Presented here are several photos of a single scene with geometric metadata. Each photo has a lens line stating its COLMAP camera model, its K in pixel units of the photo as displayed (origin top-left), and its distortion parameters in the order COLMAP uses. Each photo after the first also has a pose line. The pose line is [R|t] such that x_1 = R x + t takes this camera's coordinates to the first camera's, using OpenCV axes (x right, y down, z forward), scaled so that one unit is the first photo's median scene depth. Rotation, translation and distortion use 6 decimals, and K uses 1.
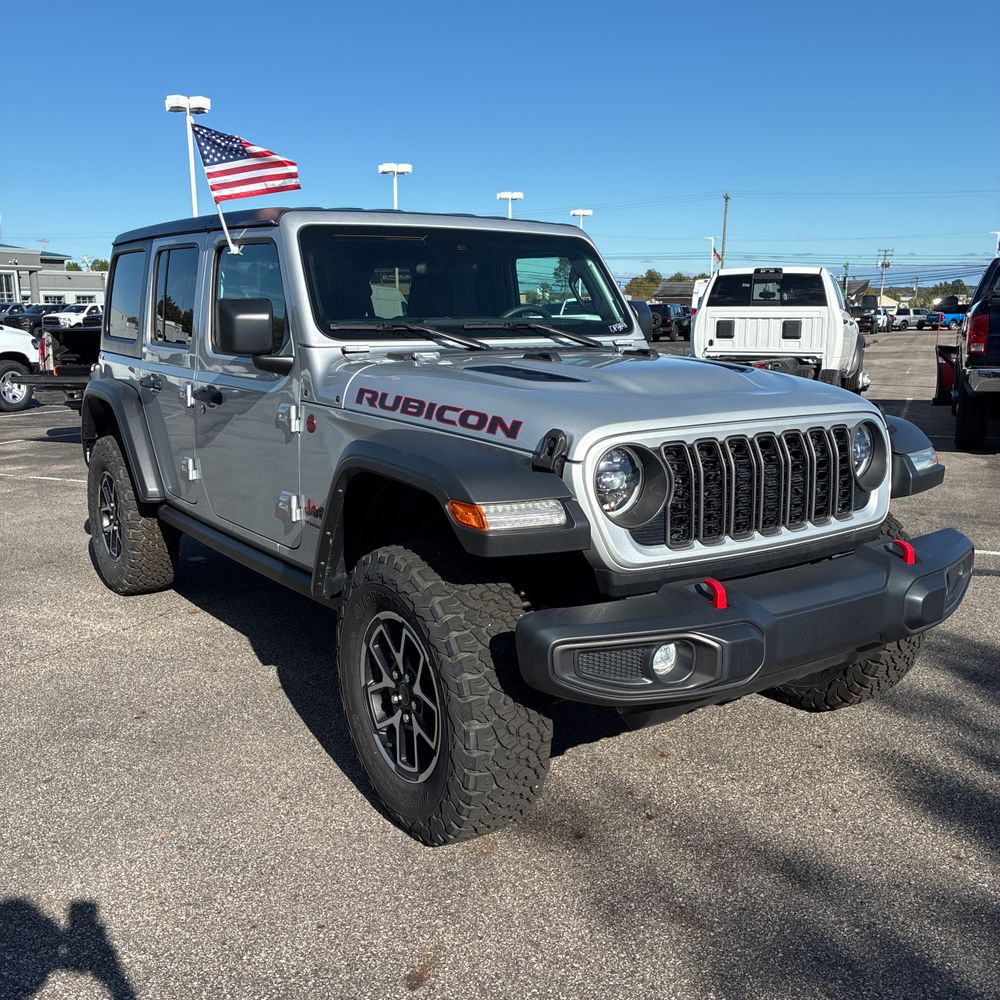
lens RADIAL K [[1000.4, 0, 503.0], [0, 1000.4, 504.9], [0, 0, 1]] dist [0.027064, -0.013326]
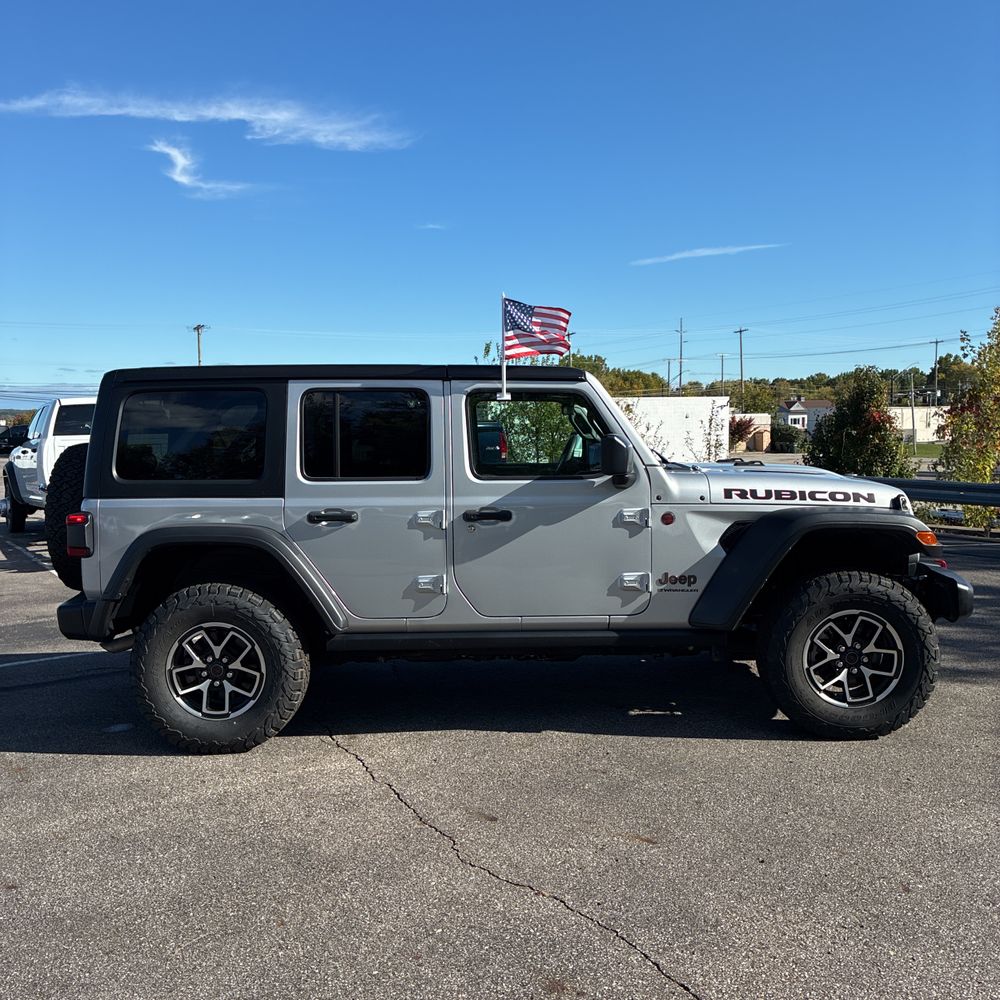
lens RADIAL K [[1014.7, 0, 500.0], [0, 1014.7, 500.0], [0, 0, 1]] dist [0.031799, -0.032800]
pose [[0.570559, -0.073414, 0.817969, -1.491843], [0.176329, 0.983719, -0.034705, -0.098195], [-0.802104, 0.164033, 0.574215, 0.353679]]
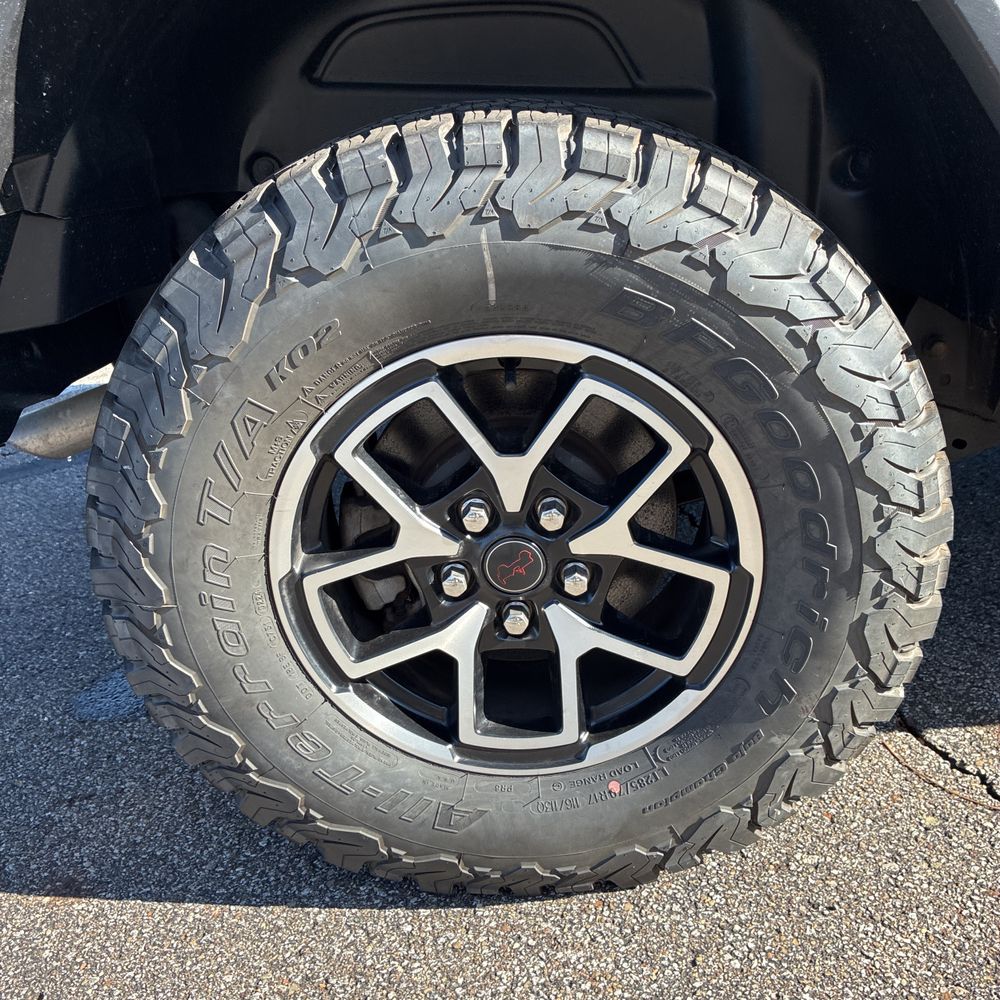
lens RADIAL K [[1019.0, 0, 514.5], [0, 1019.0, 505.8], [0, 0, 1]] dist [0.004809, 0.006471]
pose [[0.601373, -0.371250, 0.707477, -0.782055], [0.237761, 0.928527, 0.285145, -0.082697], [-0.762771, -0.003268, 0.646660, 1.324154]]
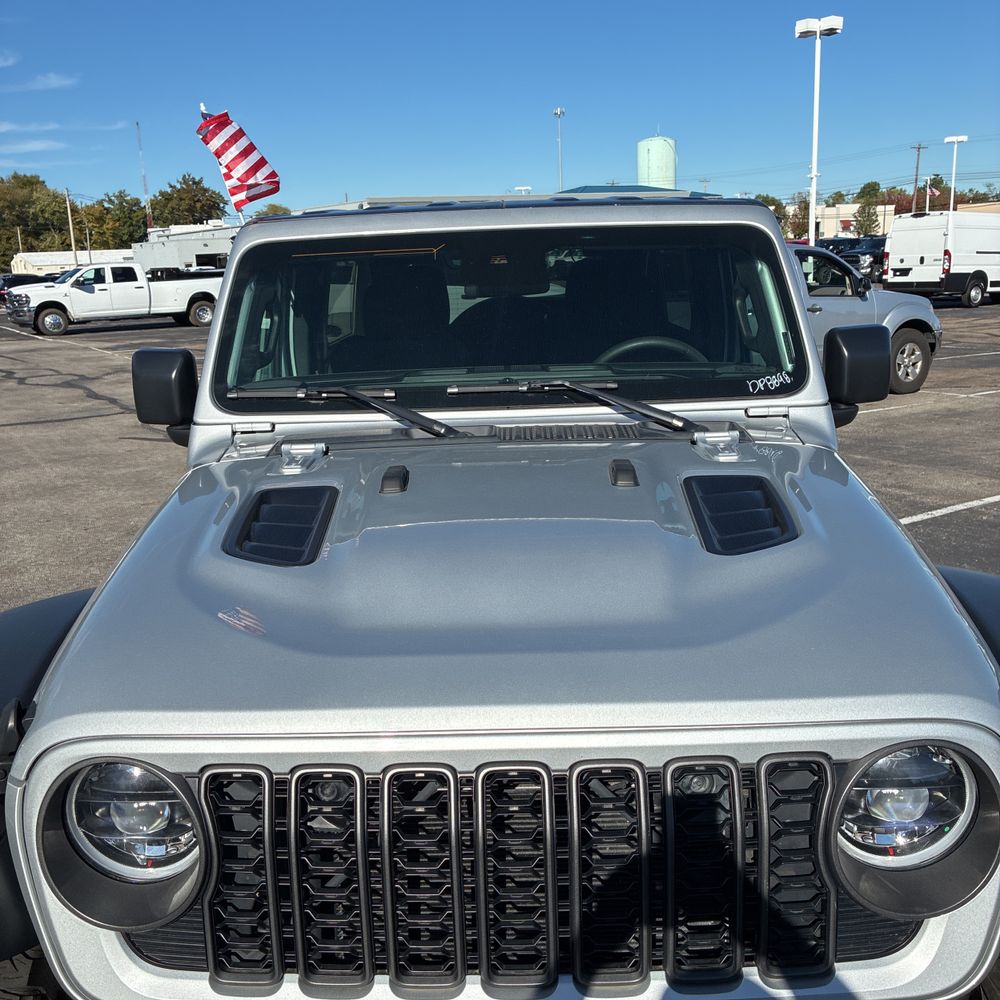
lens RADIAL K [[1017.0, 0, 506.0], [0, 1017.0, 495.8], [0, 0, 1]] dist [0.025326, -0.033379]
pose [[0.813119, 0.109337, -0.571737, 0.408407], [-0.078627, 0.993830, 0.078235, -0.178681], [0.576763, -0.018661, 0.816698, 0.525301]]
